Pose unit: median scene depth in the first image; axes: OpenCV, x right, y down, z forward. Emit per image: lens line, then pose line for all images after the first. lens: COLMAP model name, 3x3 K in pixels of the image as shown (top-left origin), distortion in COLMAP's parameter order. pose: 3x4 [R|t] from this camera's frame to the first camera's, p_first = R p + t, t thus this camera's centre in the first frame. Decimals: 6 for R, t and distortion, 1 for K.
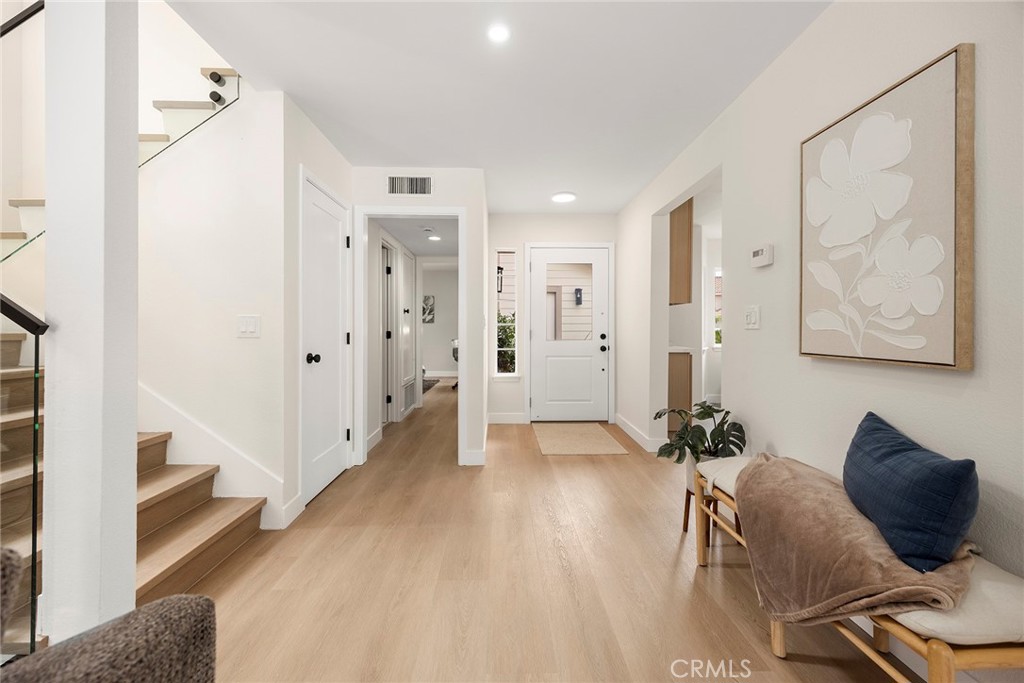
lens RADIAL K [[414.9, 0, 511.3], [0, 414.9, 330.7], [0, 0, 1]] dist [0.001581, 0.000269]
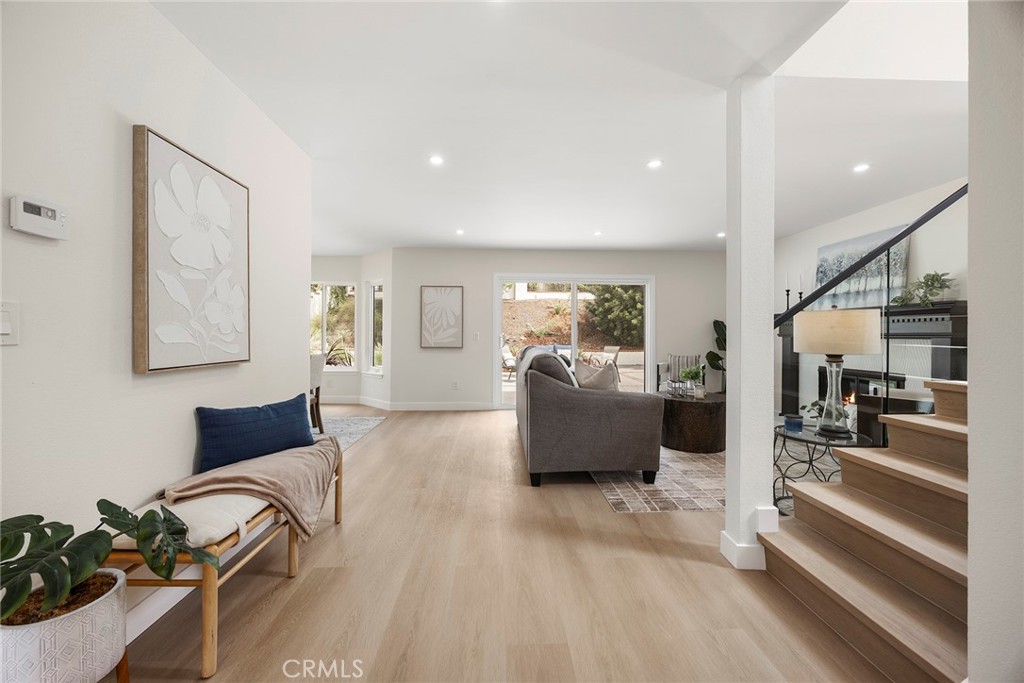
lens RADIAL K [[393.3, 0, 515.8], [0, 393.3, 335.8], [0, 0, 1]] dist [-0.000248, -0.000019]
pose [[-0.999733, -0.005415, -0.022469, -0.041468], [-0.005466, 0.999983, 0.002207, -0.017827], [0.022457, 0.002329, -0.999745, 1.397701]]
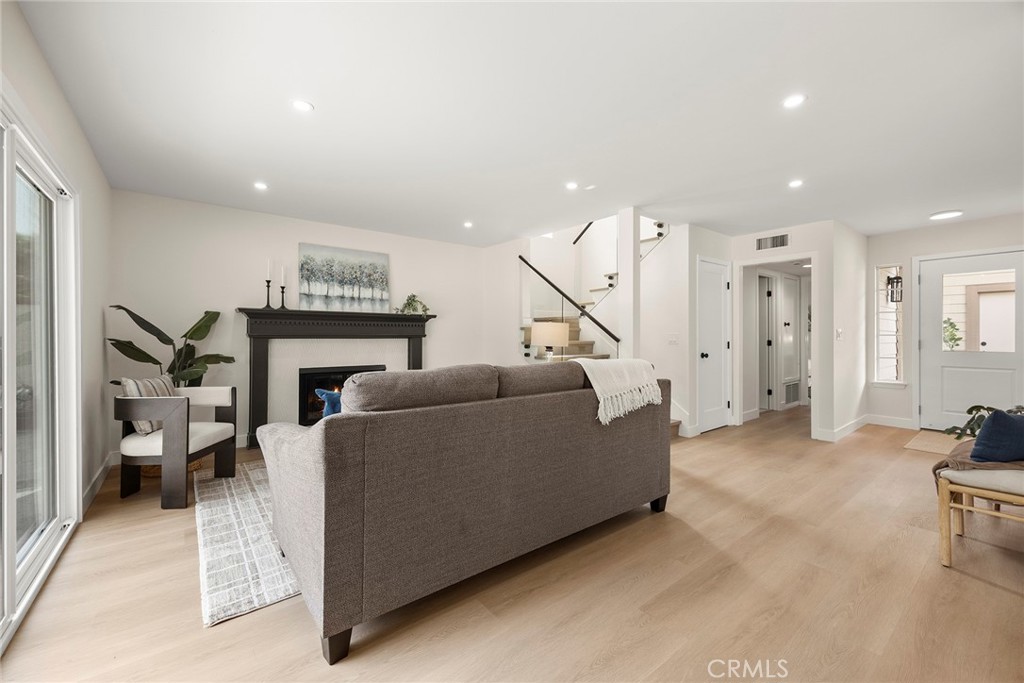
lens RADIAL K [[412.4, 0, 510.8], [0, 412.4, 336.6], [0, 0, 1]] dist [0.006913, -0.000249]
pose [[0.596452, -0.000220, -0.802649, 0.552881], [-0.000275, 1.000000, -0.000479, -0.019095], [0.802649, 0.000506, 0.596452, -0.902589]]
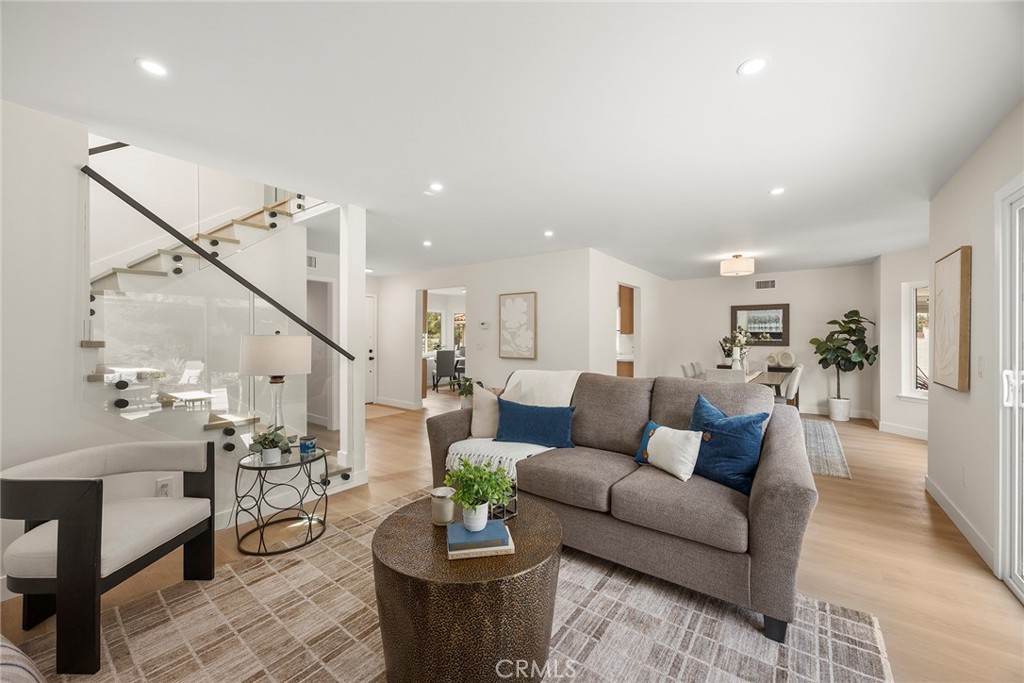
lens RADIAL K [[398.8, 0, 507.5], [0, 398.8, 333.3], [0, 0, 1]] dist [-0.000698, -0.000280]
pose [[0.623393, 0.007586, 0.781872, -1.369736], [0.000690, 0.999947, -0.010252, -0.080515], [-0.781908, 0.006930, 0.623355, -0.816439]]
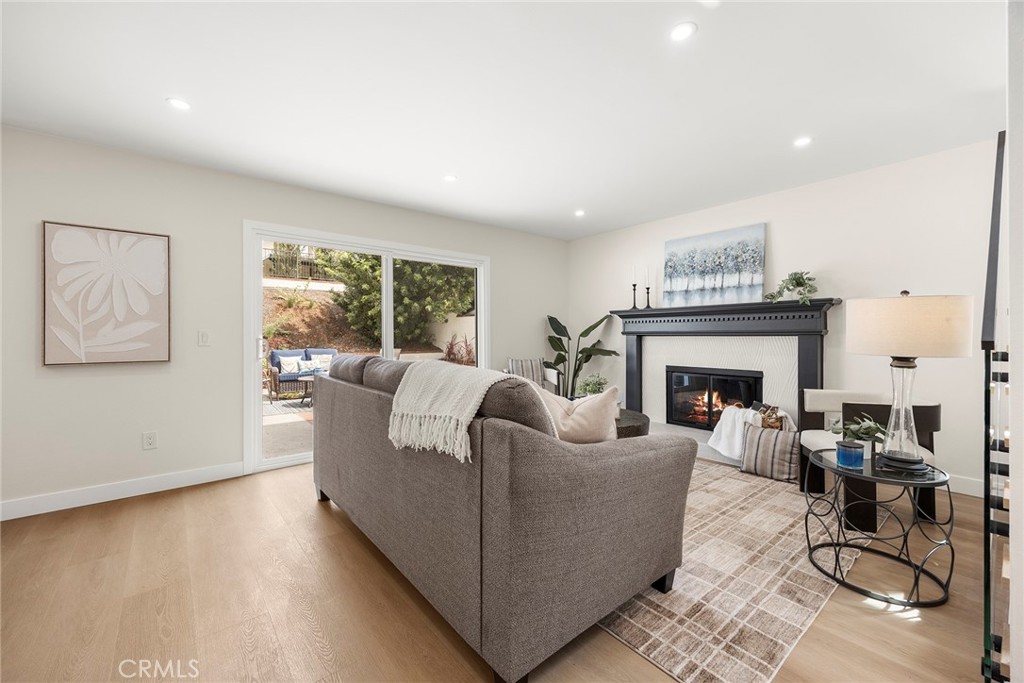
lens RADIAL K [[412.4, 0, 510.8], [0, 412.4, 336.6], [0, 0, 1]] dist [0.006913, -0.000249]
pose [[-0.789163, 0.002560, -0.614178, 0.196375], [0.000580, 0.999994, 0.003423, -0.014652], [0.614183, 0.002345, -0.789160, 0.564198]]
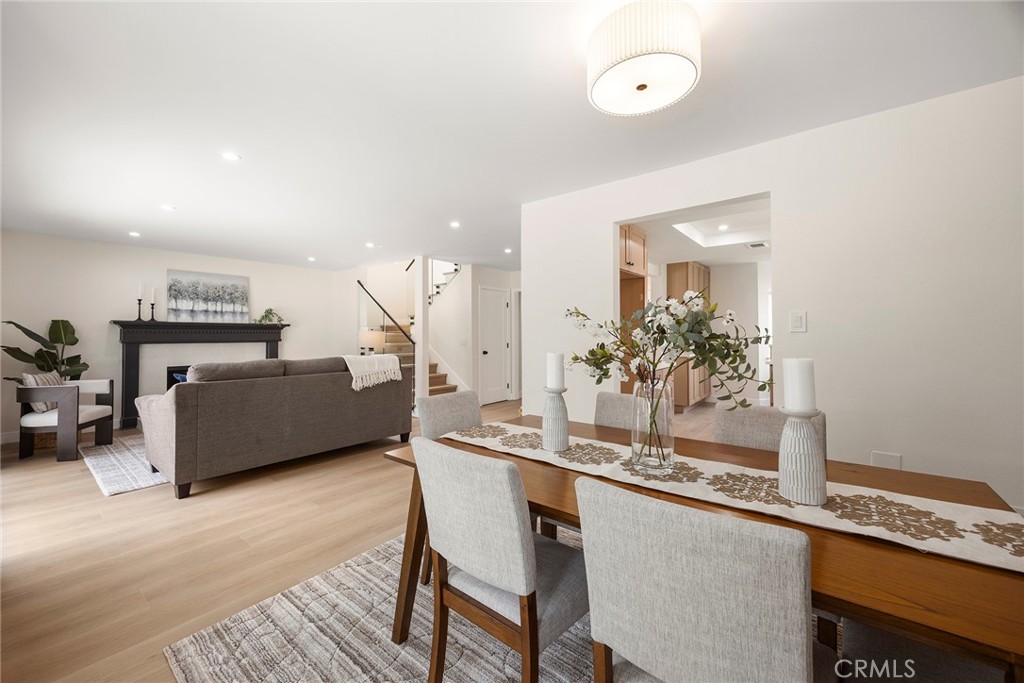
lens RADIAL K [[398.8, 0, 507.5], [0, 398.8, 333.3], [0, 0, 1]] dist [-0.000698, -0.000280]
pose [[0.760036, -0.007684, -0.649836, 1.530634], [0.003796, 0.999966, -0.007384, -0.047261], [0.649870, 0.003146, 0.760039, -1.038039]]
